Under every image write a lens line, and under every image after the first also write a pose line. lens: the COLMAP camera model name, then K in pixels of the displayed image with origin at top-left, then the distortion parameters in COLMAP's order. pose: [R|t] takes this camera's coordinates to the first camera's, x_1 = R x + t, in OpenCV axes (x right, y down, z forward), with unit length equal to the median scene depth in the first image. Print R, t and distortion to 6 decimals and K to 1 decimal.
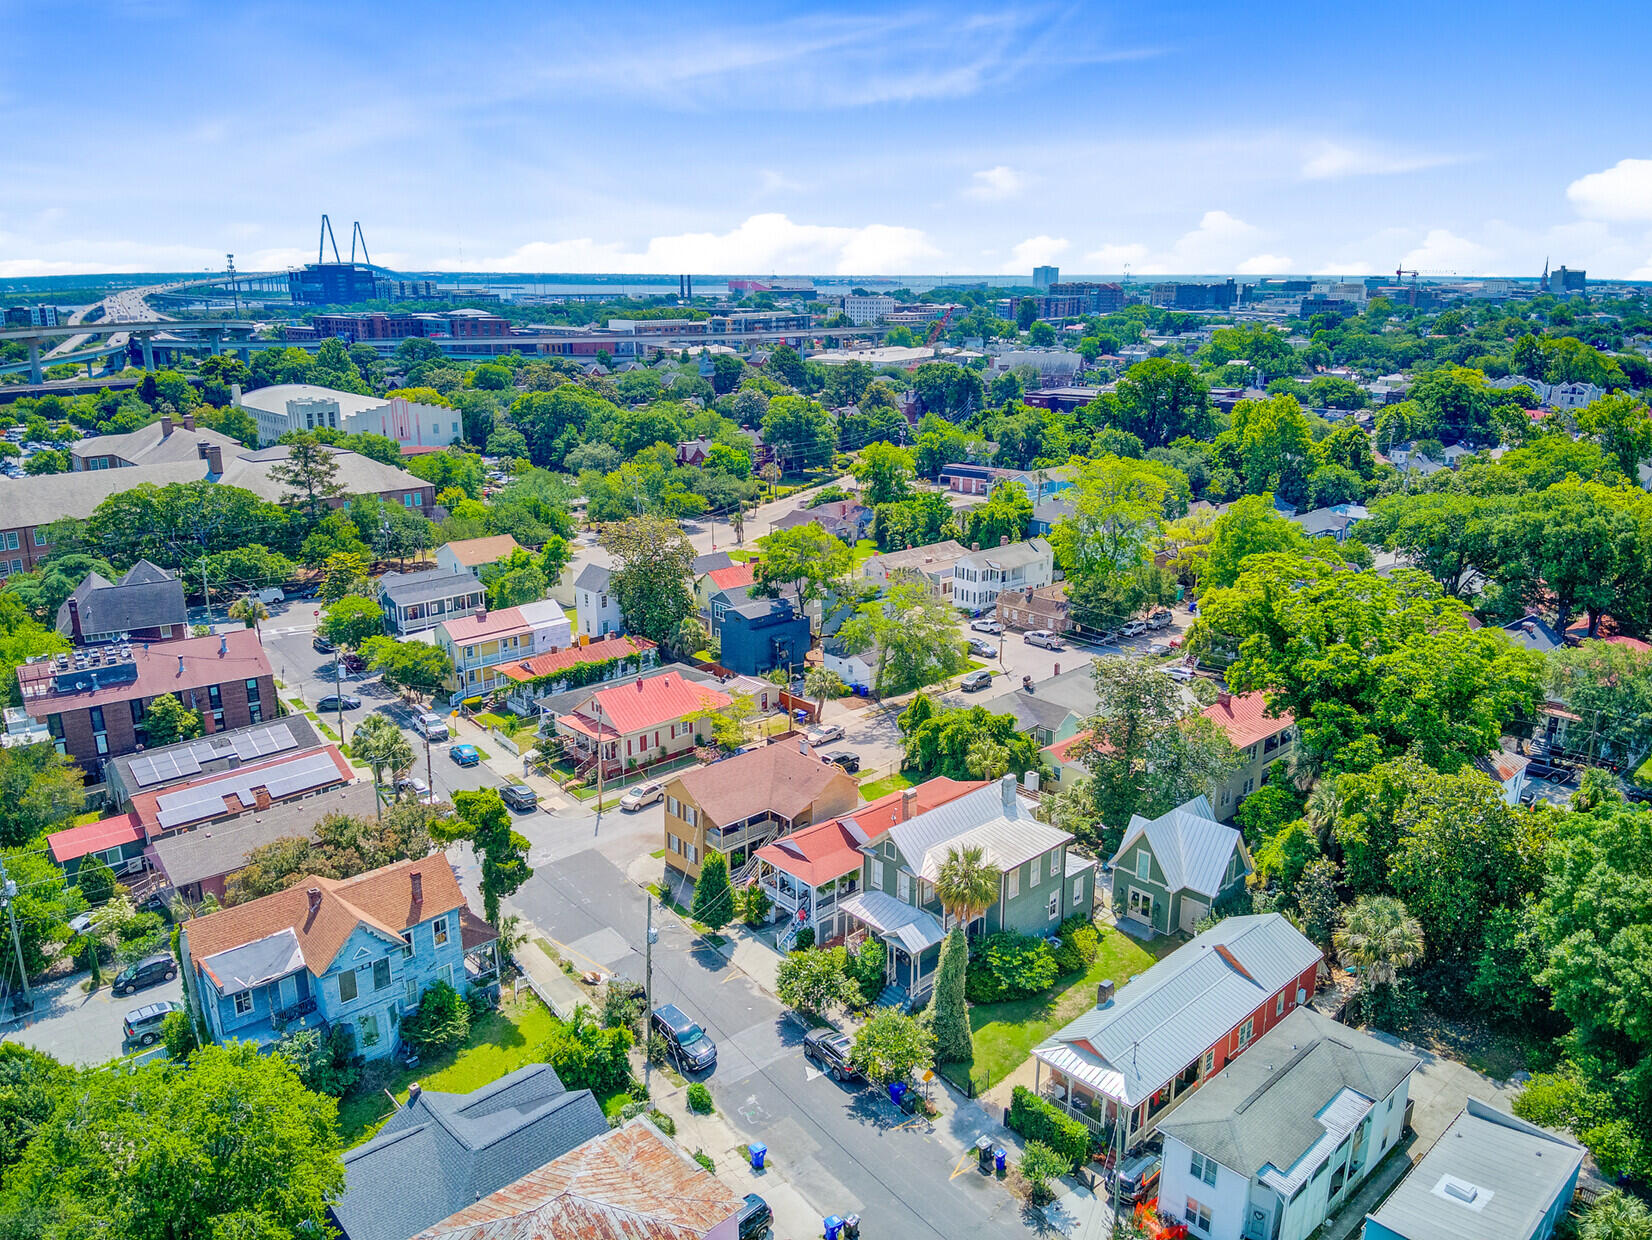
lens RADIAL K [[1200.9, 0, 826.0], [0, 1200.9, 620.0], [0, 0, 1]] dist [0.134226, -0.280223]
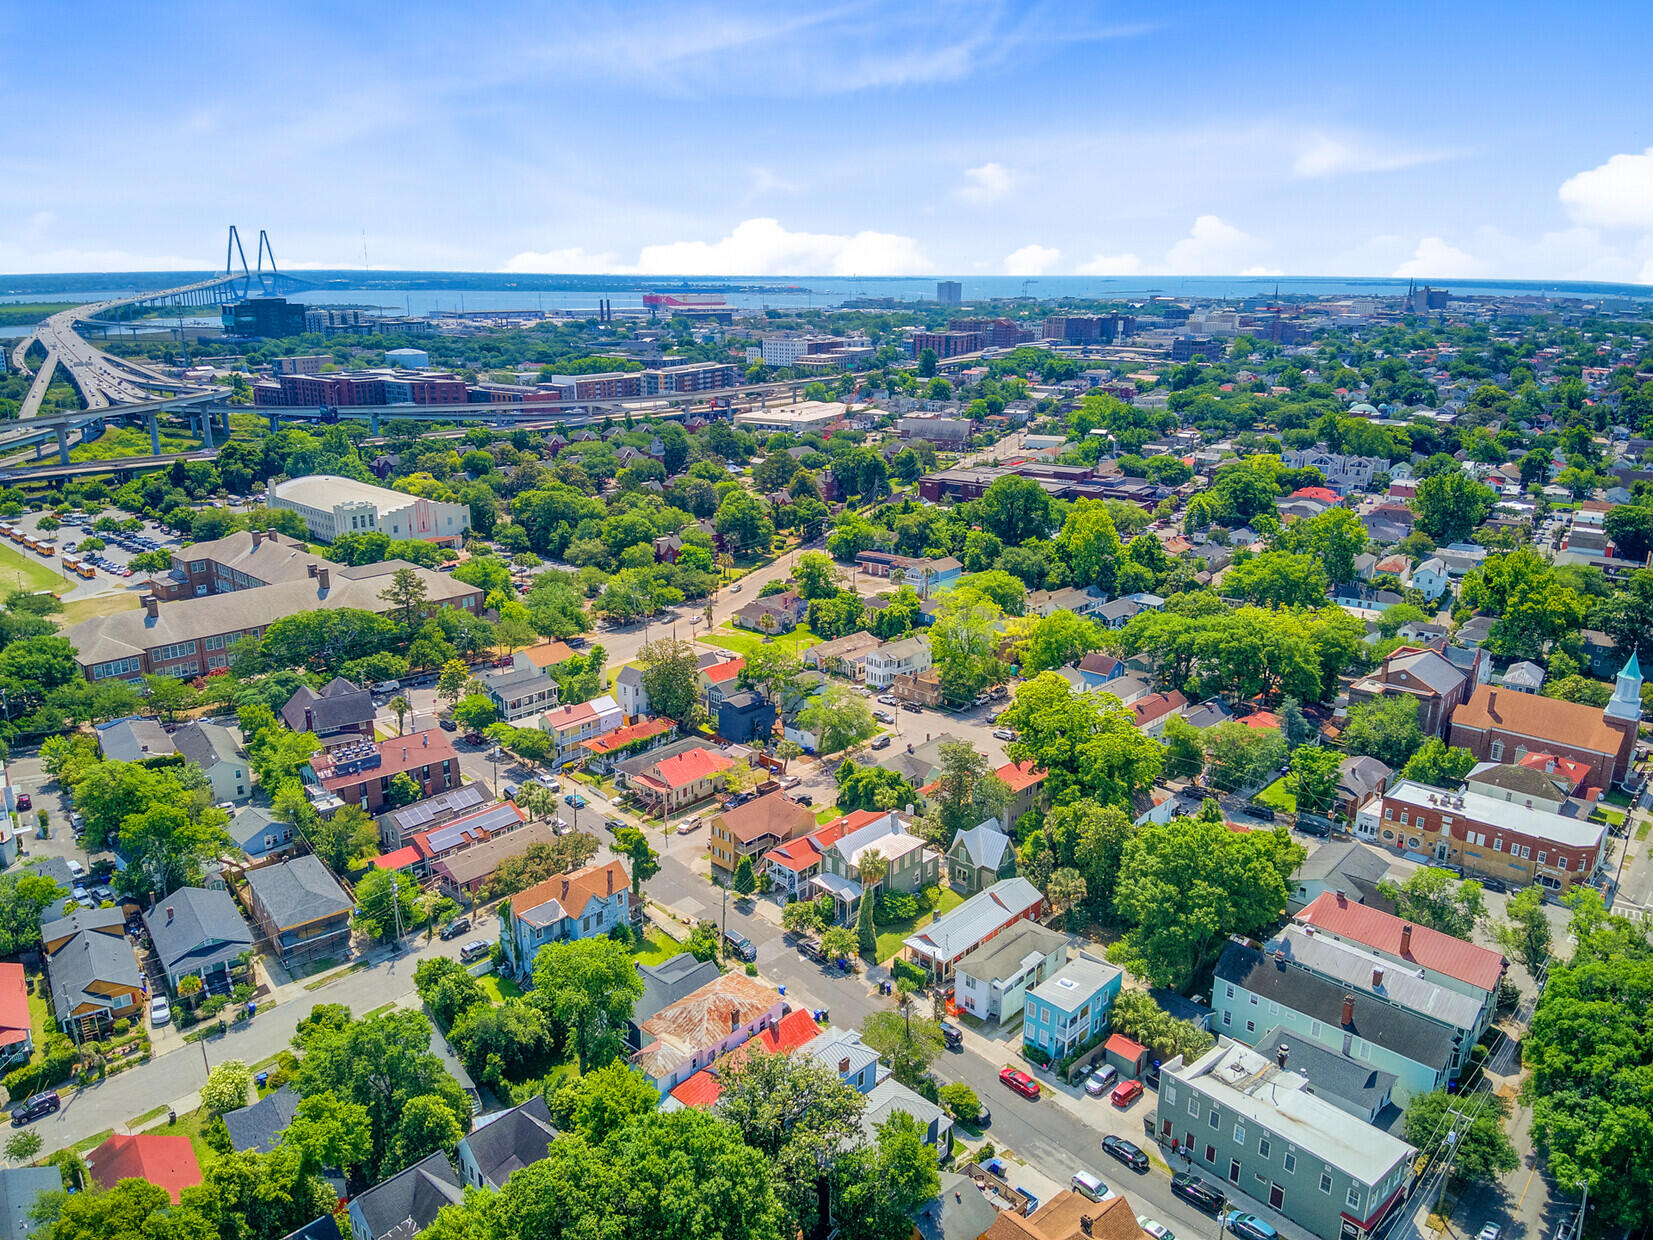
lens RADIAL K [[1174.8, 0, 826.5], [0, 1174.8, 620.0], [0, 0, 1]] dist [0.144474, -0.254957]
pose [[0.997376, -0.016038, 0.070603, -0.069850], [0.016072, 0.999871, 0.000079, -0.145503], [-0.070595, 0.001056, 0.997504, -0.713220]]
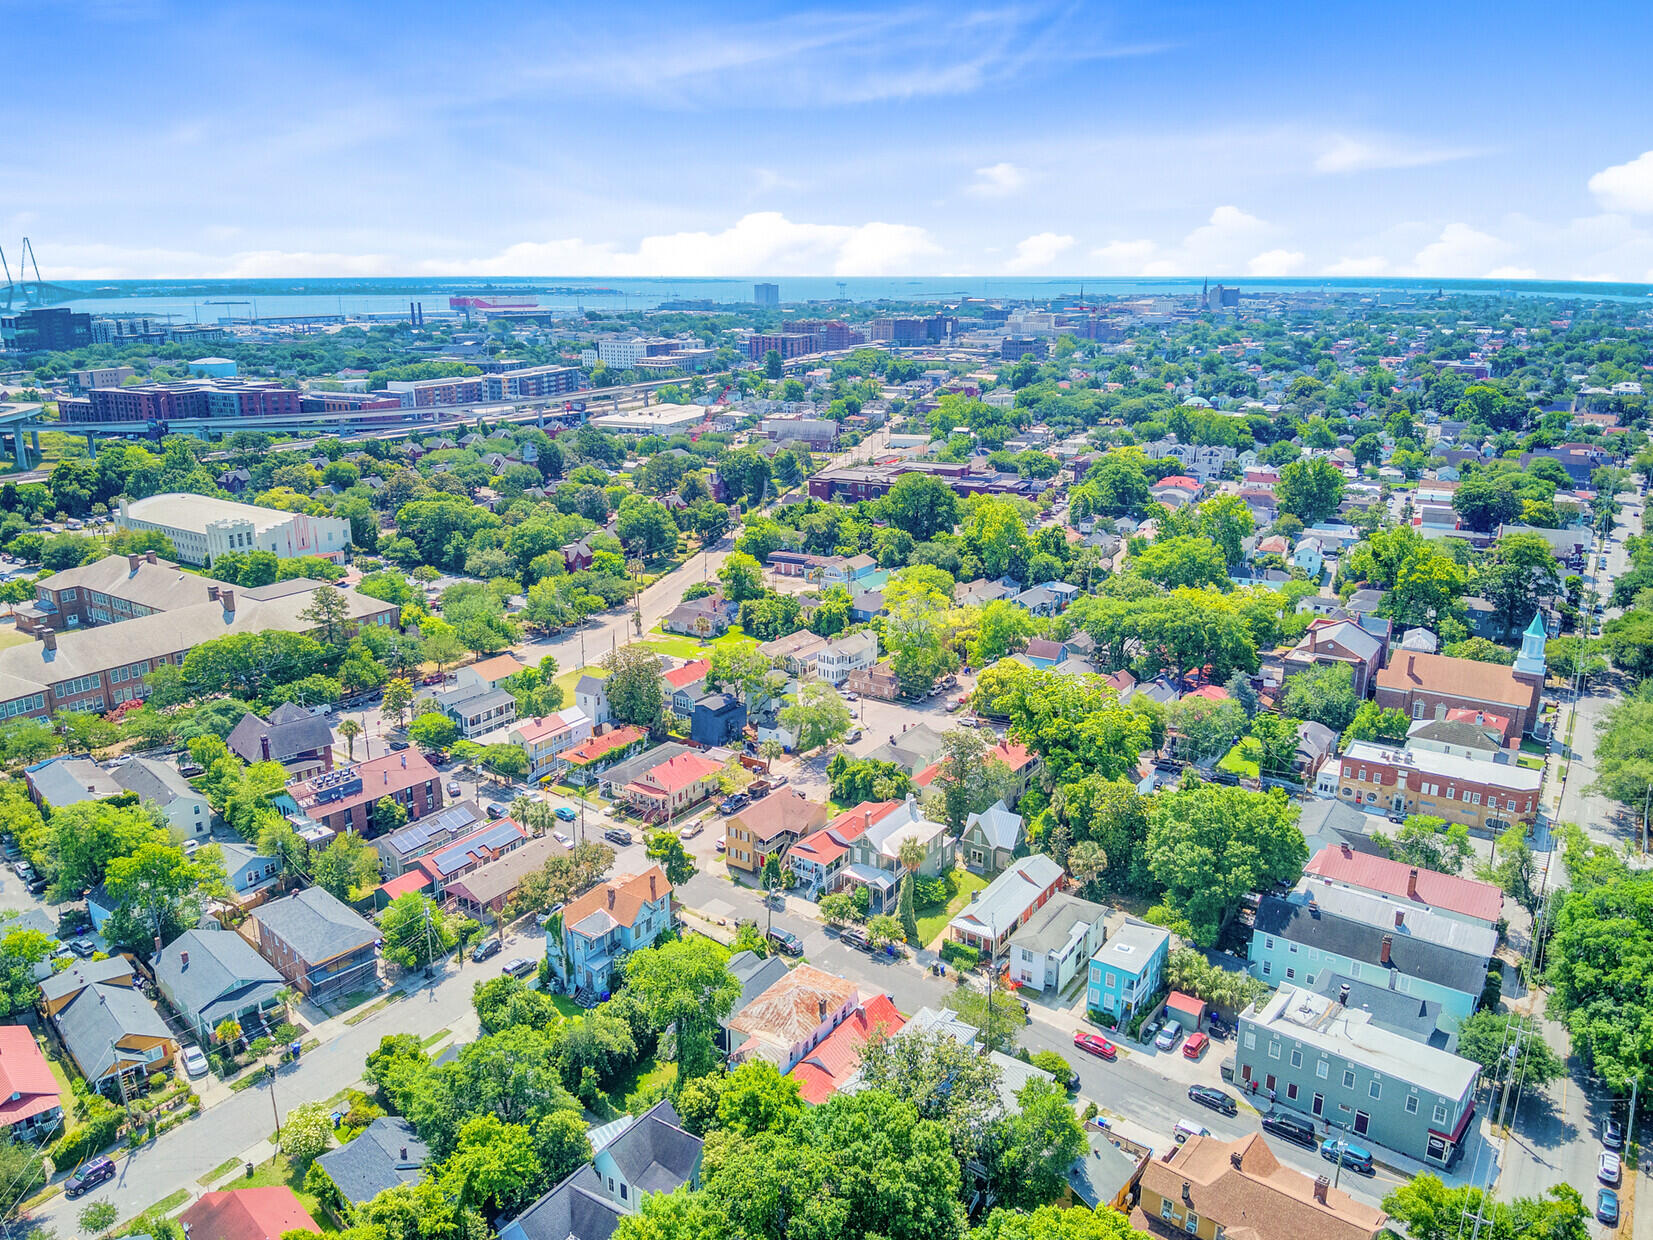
lens RADIAL K [[1182.1, 0, 826.5], [0, 1182.1, 620.0], [0, 0, 1]] dist [0.153930, -0.272367]
pose [[0.975131, -0.061740, 0.212855, -0.306865], [0.062638, 0.998033, 0.002531, -0.144182], [-0.212593, 0.010865, 0.977081, -0.708163]]
